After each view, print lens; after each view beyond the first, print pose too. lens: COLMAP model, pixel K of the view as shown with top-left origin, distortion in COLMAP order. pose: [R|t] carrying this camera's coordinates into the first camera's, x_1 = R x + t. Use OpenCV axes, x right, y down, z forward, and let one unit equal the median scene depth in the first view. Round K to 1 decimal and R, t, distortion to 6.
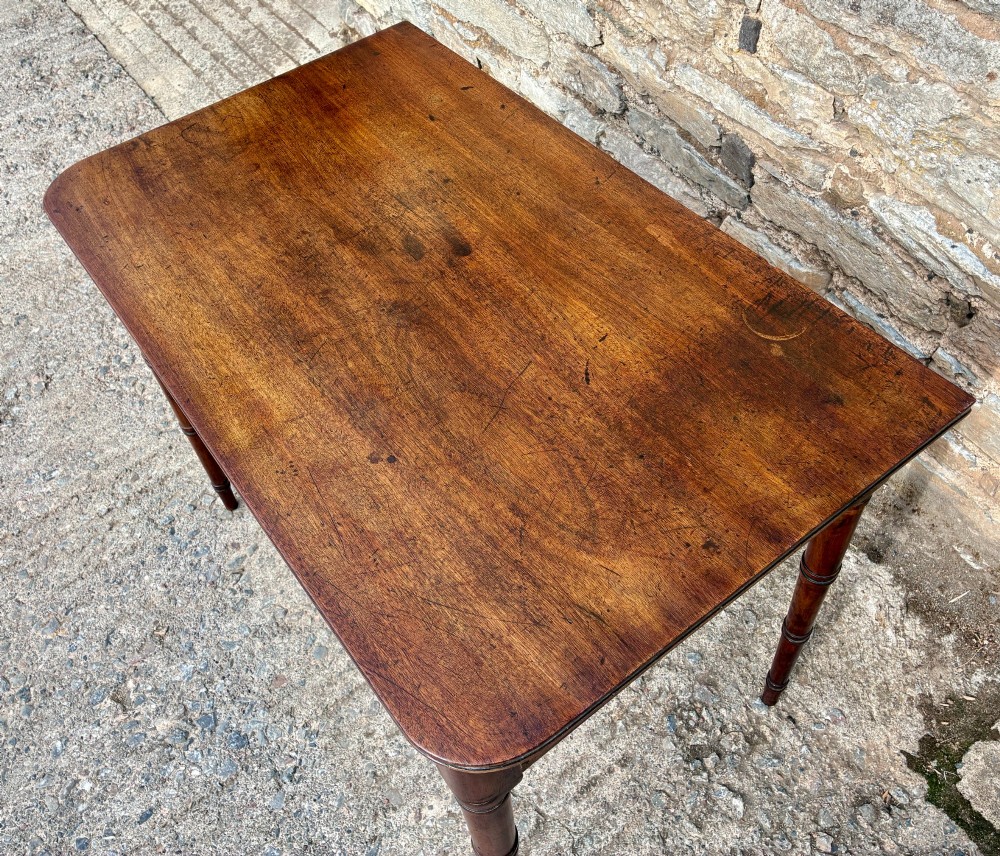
lens RADIAL K [[923.0, 0, 502.8], [0, 923.0, 396.9], [0, 0, 1]] dist [0.016255, 0.018524]
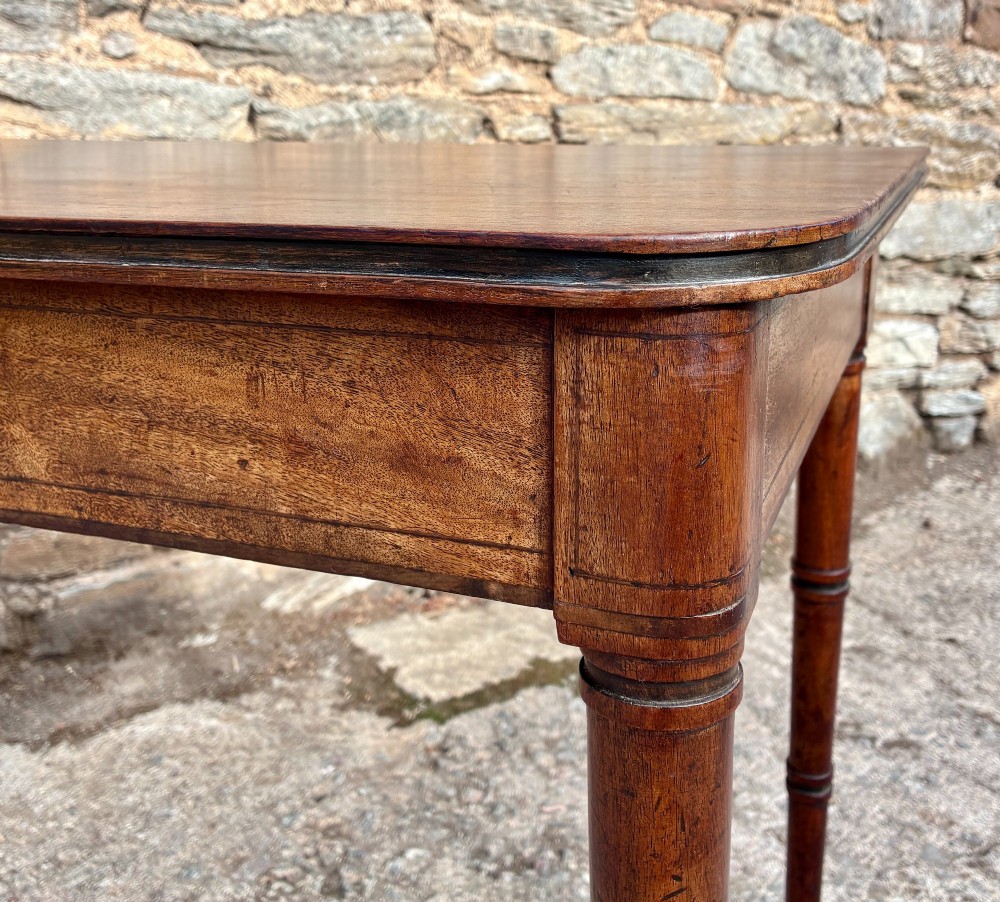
lens RADIAL K [[1119.5, 0, 559.9], [0, 1119.5, 363.8], [0, 0, 1]] dist [0.006676, 0.012207]
pose [[0.022013, -0.141566, 0.989684, -0.539237], [0.772111, 0.631267, 0.073124, 0.214251], [-0.635107, 0.762536, 0.123201, 0.511126]]
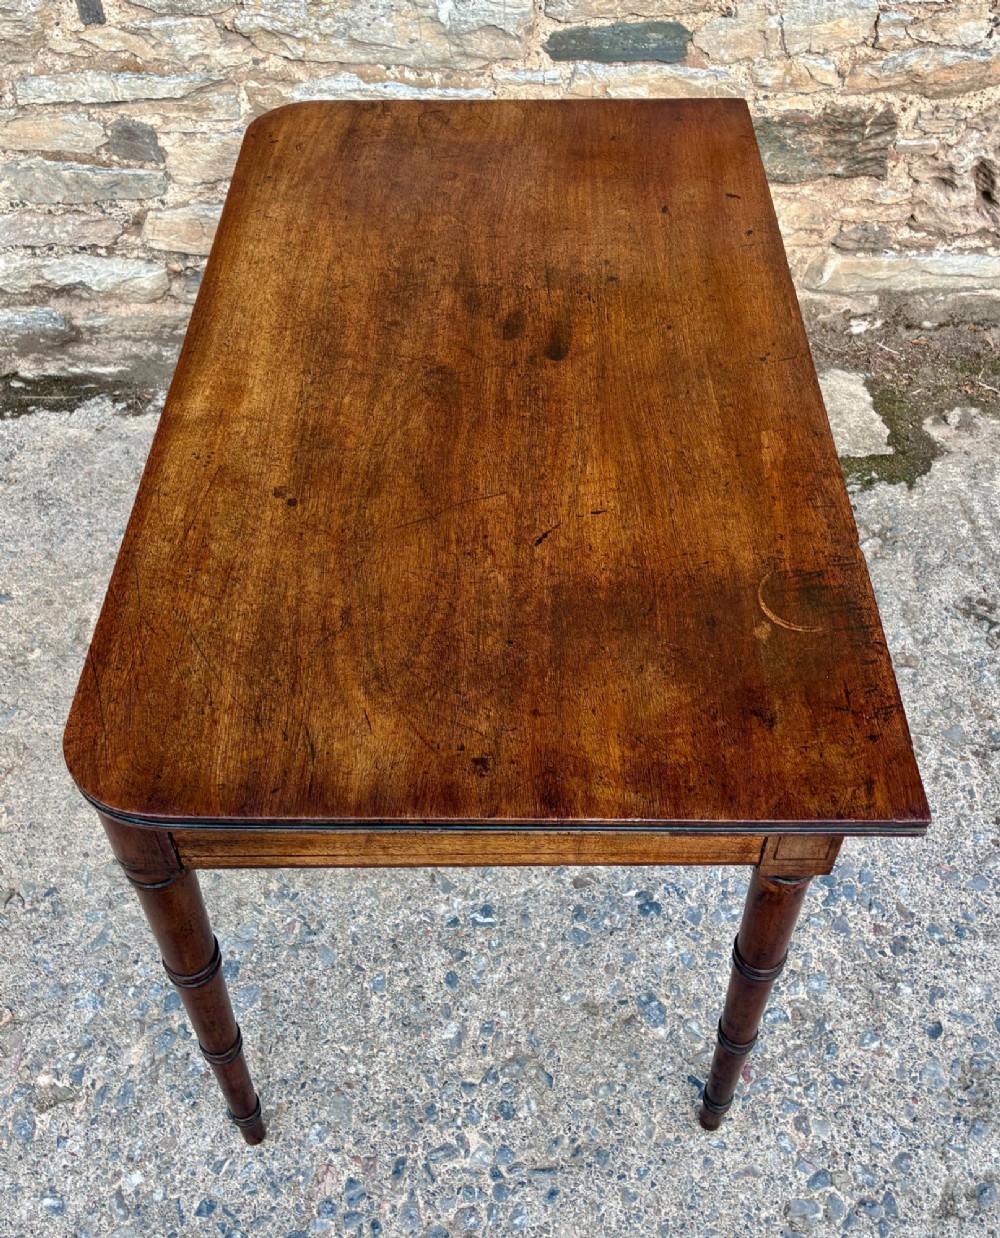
lens RADIAL K [[1247.4, 0, 512.6], [0, 1247.4, 515.2], [0, 0, 1]] dist [-0.012722, 0.085960]
pose [[0.500730, -0.565005, 0.655774, -0.661231], [0.644841, 0.748879, 0.152840, 0.087684], [-0.577451, 0.346338, 0.739324, -0.028718]]
